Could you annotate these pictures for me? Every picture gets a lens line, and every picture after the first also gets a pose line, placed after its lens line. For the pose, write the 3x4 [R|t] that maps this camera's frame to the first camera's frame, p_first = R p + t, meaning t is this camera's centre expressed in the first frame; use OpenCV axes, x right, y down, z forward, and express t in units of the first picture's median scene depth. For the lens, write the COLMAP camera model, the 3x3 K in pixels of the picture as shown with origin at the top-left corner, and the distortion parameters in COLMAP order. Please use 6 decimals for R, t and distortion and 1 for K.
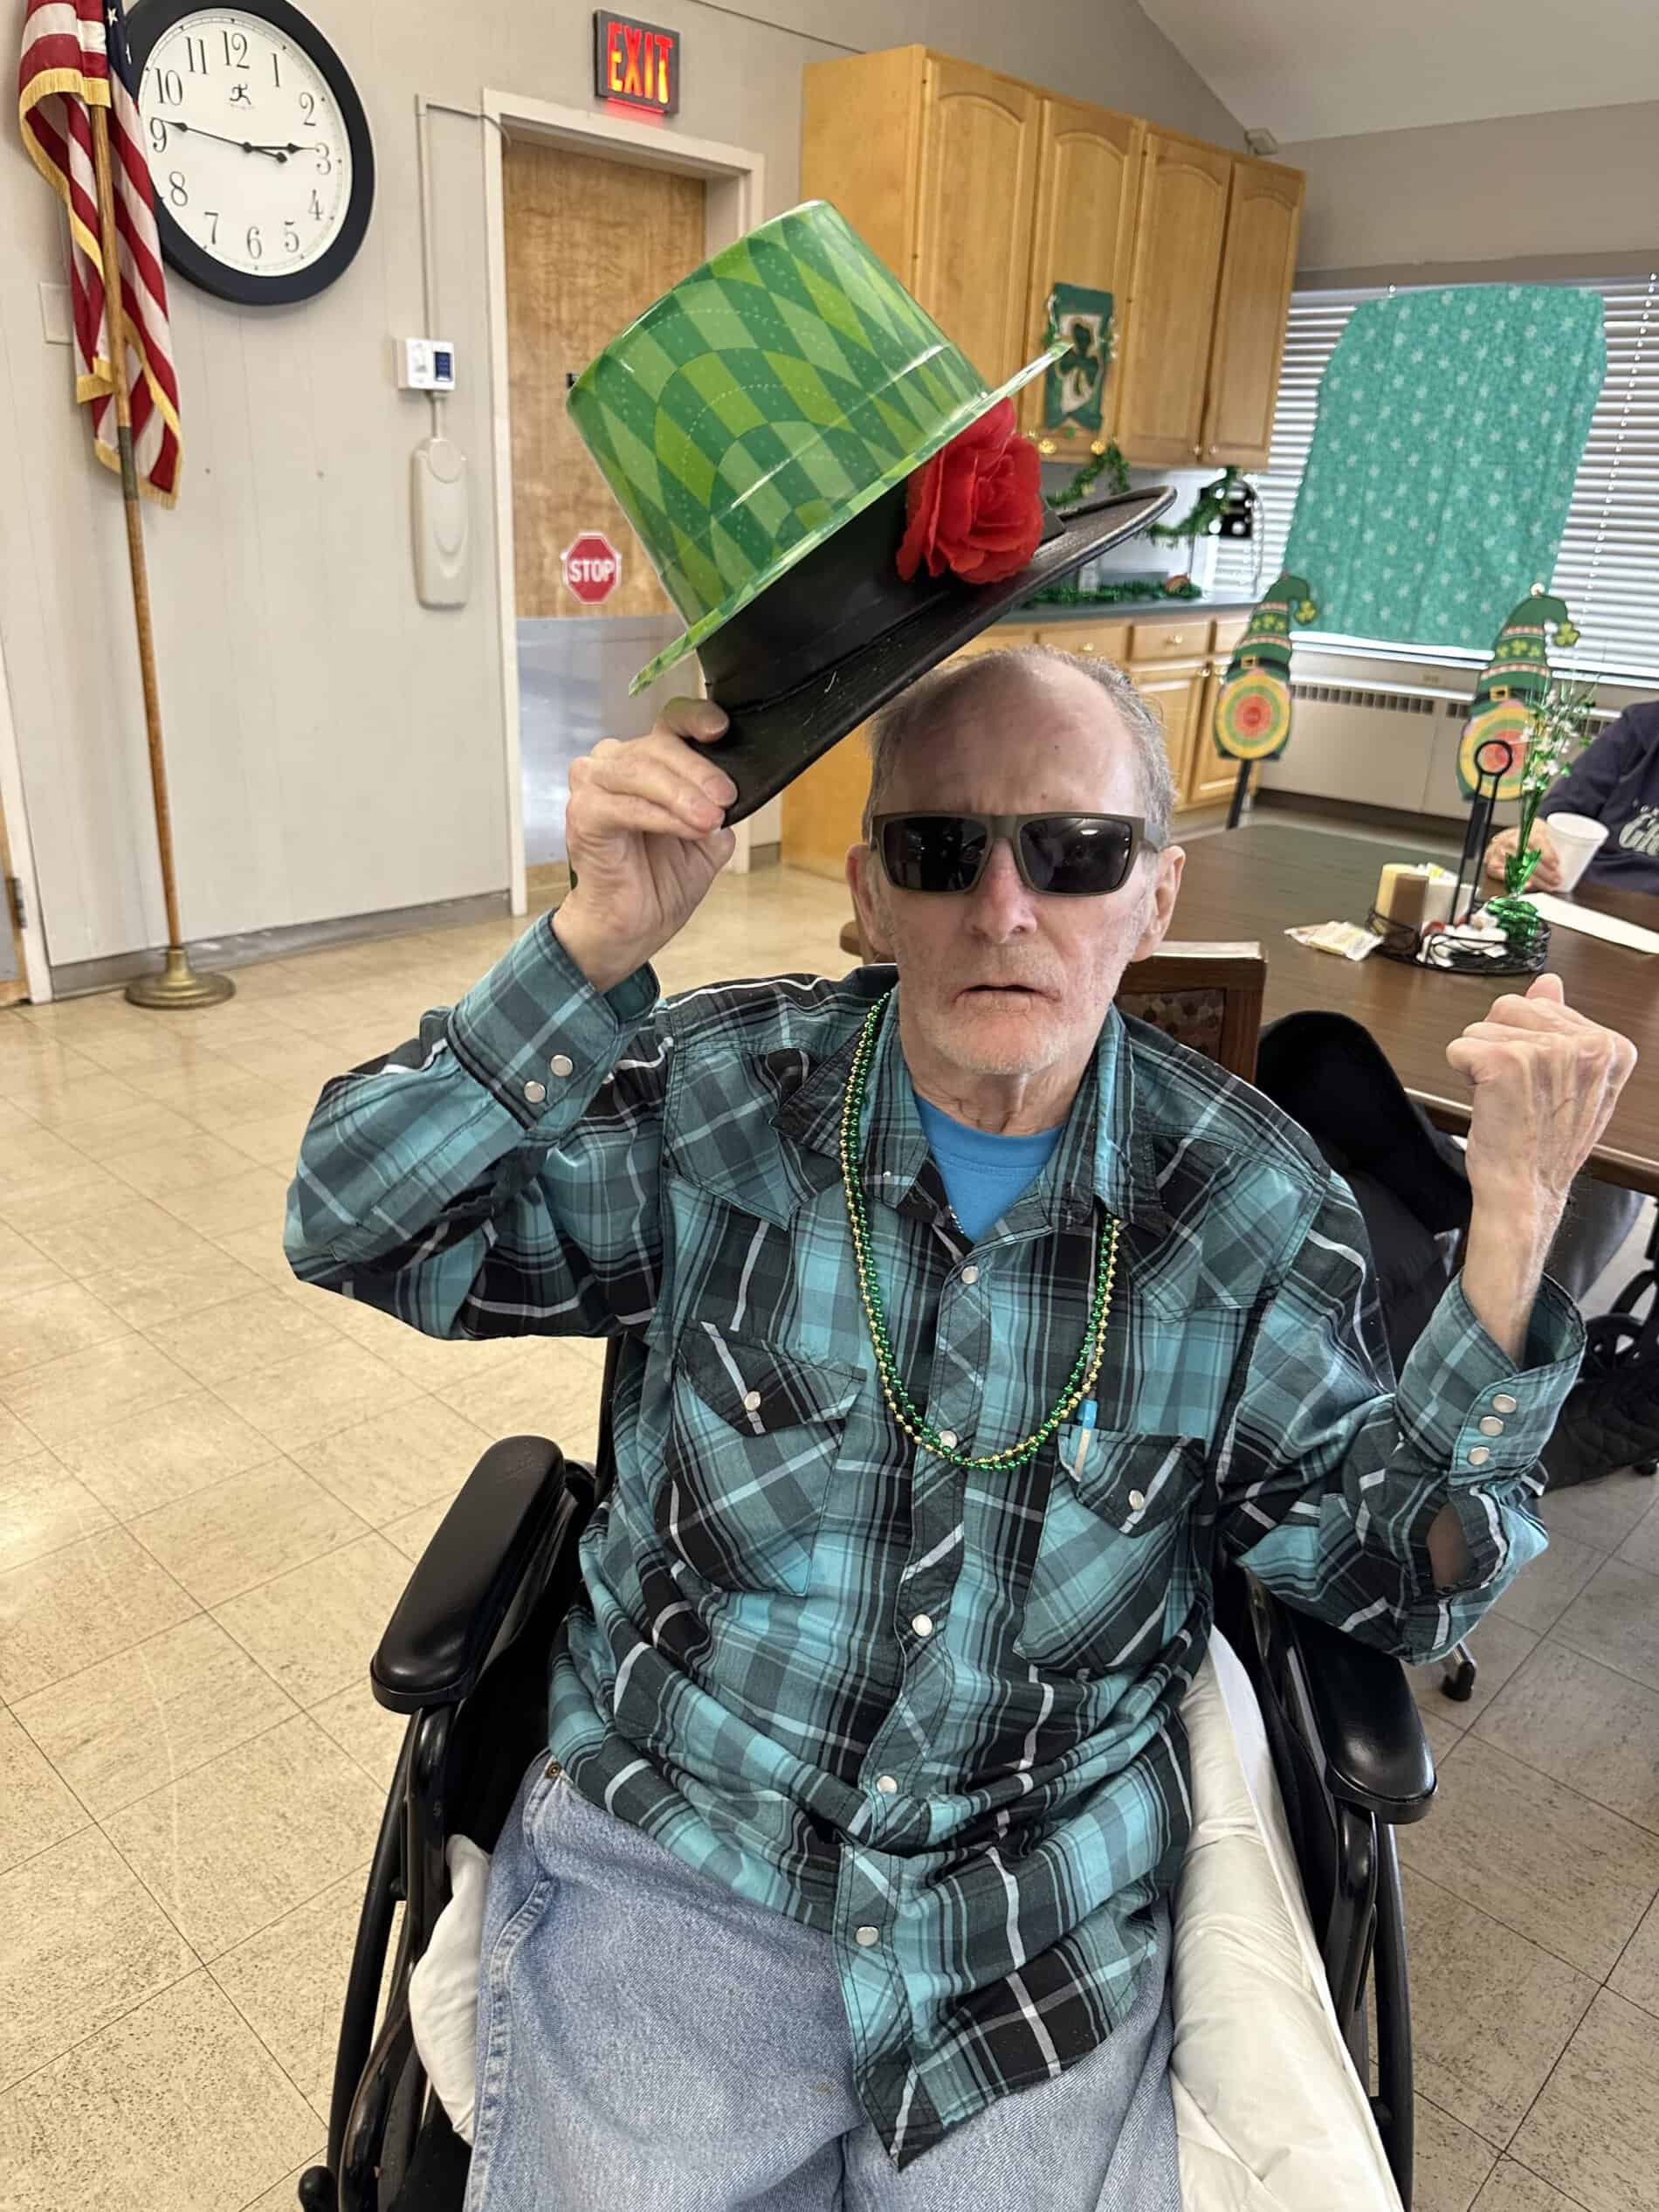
lens RADIAL K [[1621.4, 0, 784.8], [0, 1621.4, 1104.0], [0, 0, 1]] dist [-0.099557, 0.096400]
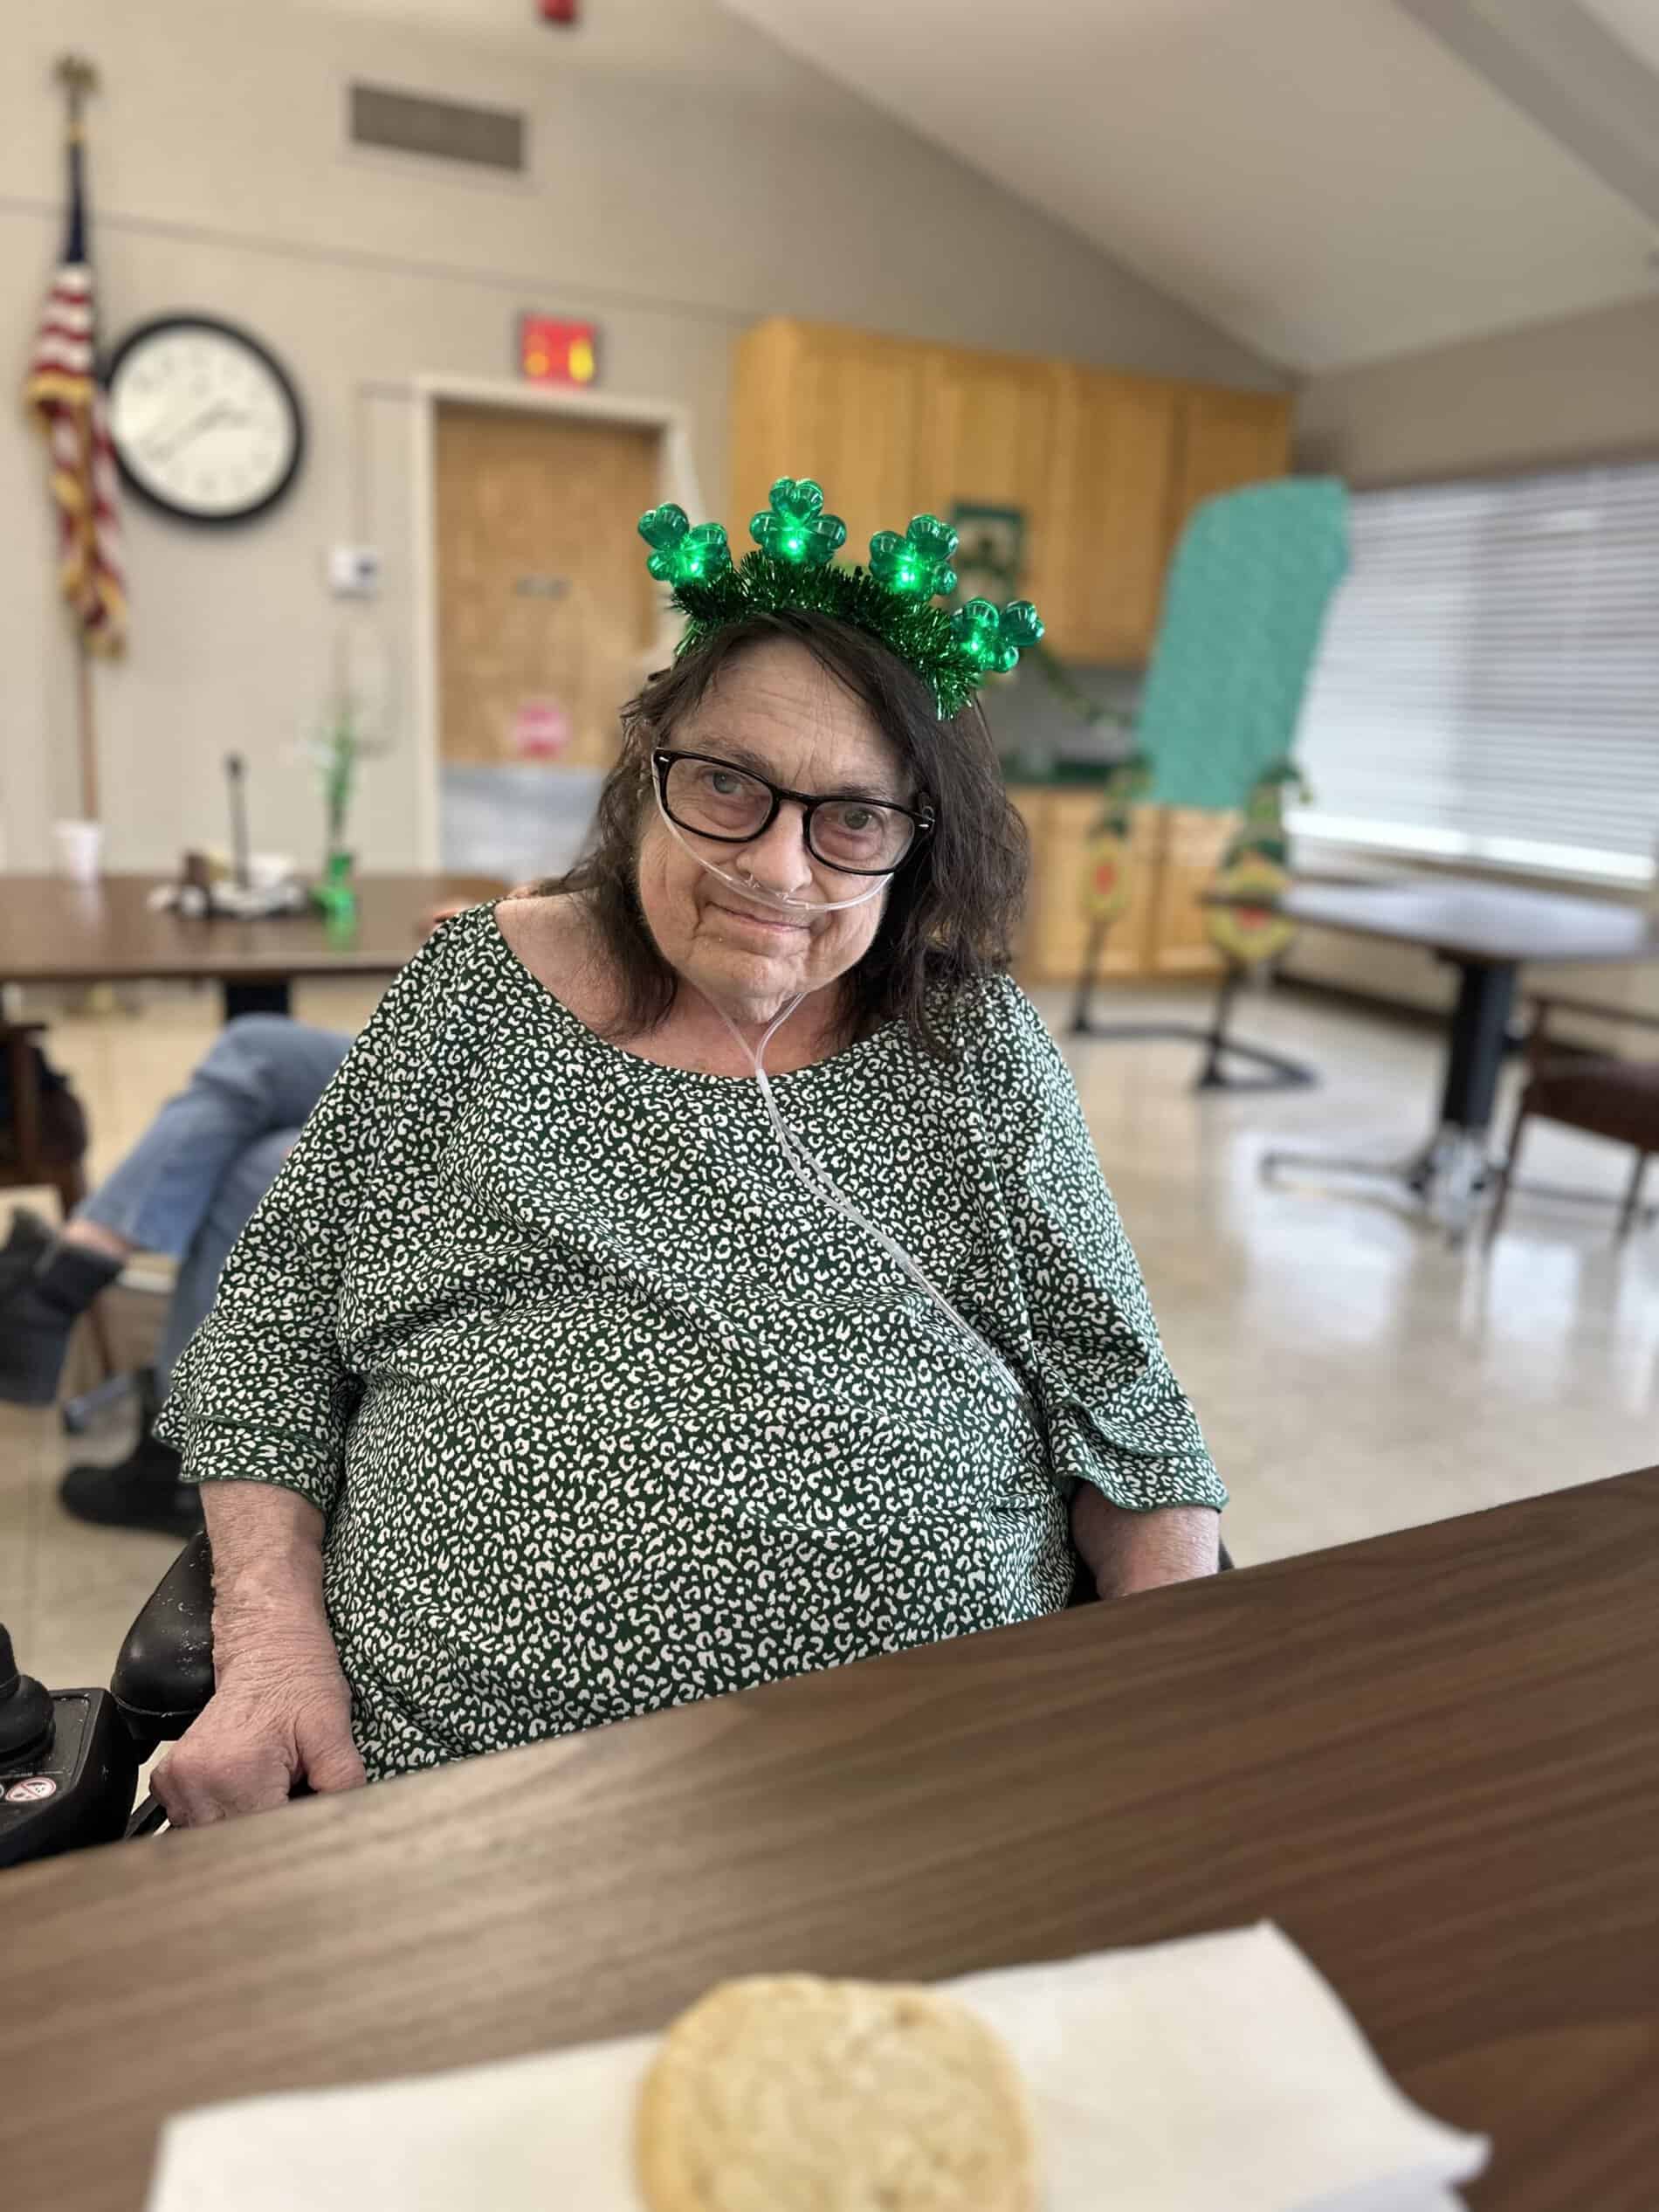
lens RADIAL K [[1561.4, 0, 829.5], [0, 1561.4, 1106.0], [0, 0, 1]] dist [0.008444, 0.006615]
pose [[0.933536, 0.094999, -0.345667, 0.562169], [-0.140966, 0.983849, -0.110315, 0.064176], [0.329605, 0.151710, 0.931850, -0.036015]]
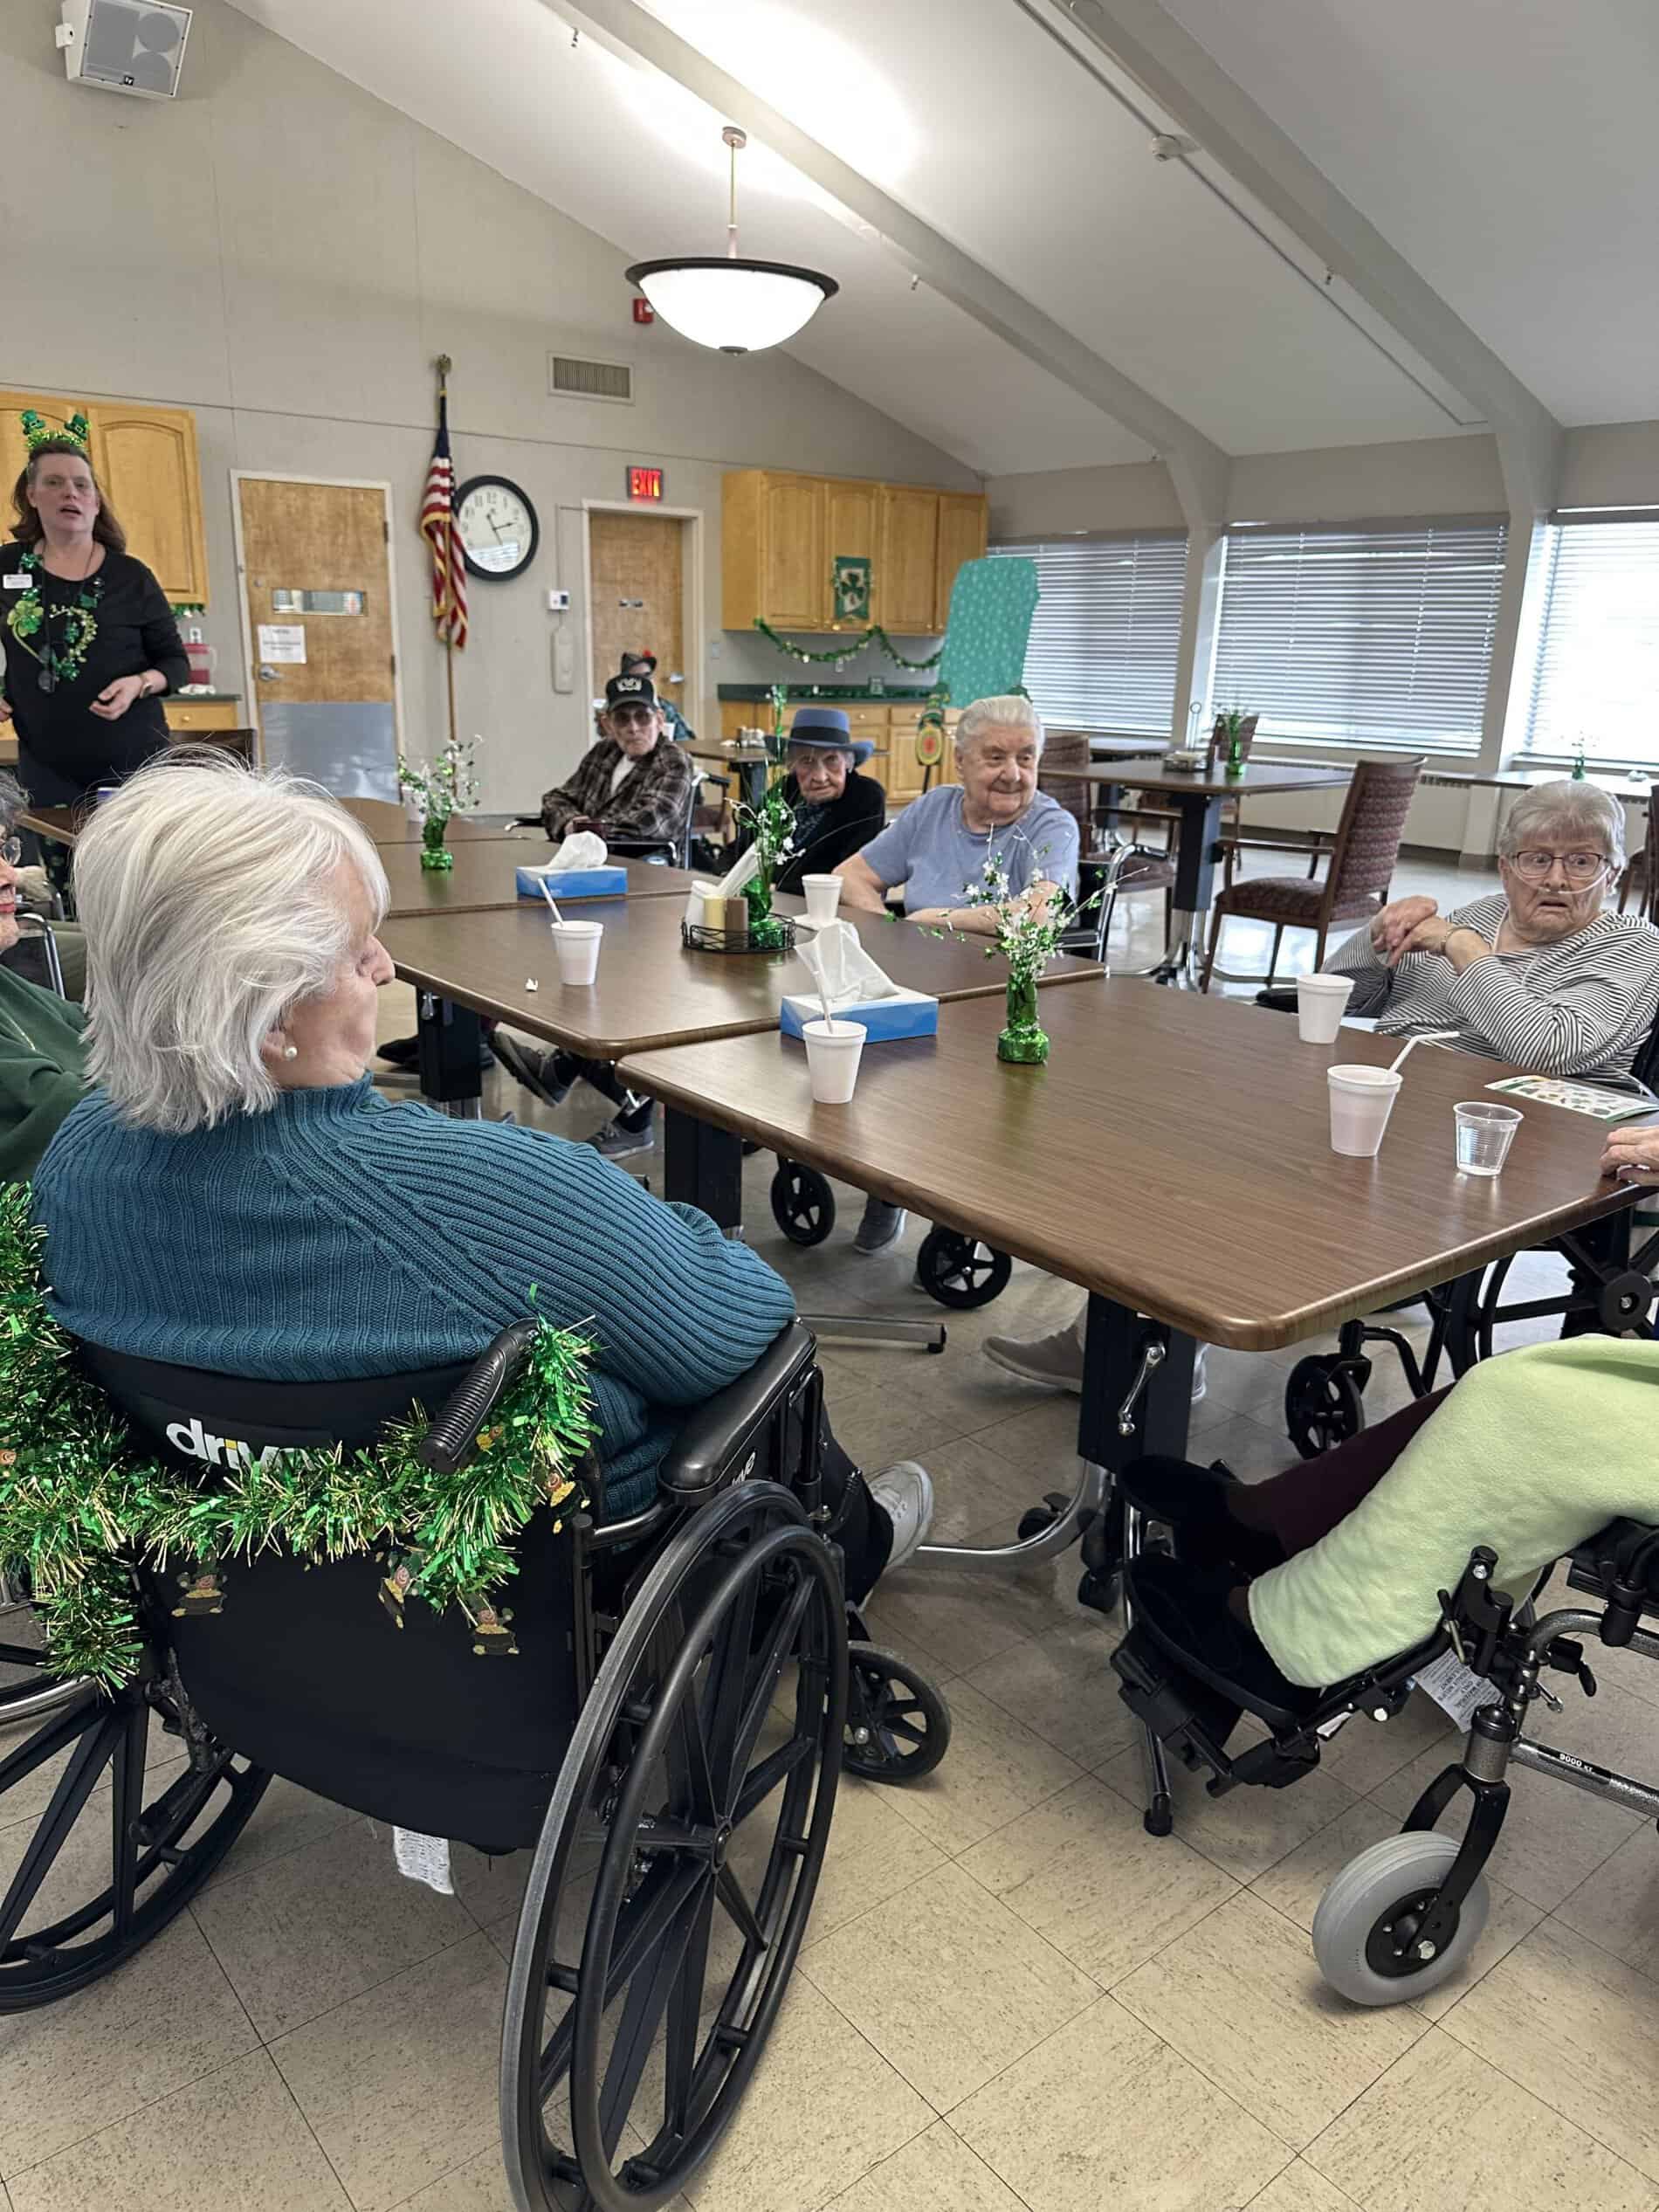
lens RADIAL K [[1561.4, 0, 829.5], [0, 1561.4, 1106.0], [0, 0, 1]] dist [0.008444, 0.006615]
pose [[0.994551, 0.021721, -0.101965, 0.435563], [-0.030211, 0.996136, -0.082467, 0.493083], [0.099779, 0.085098, 0.991364, -1.255970]]
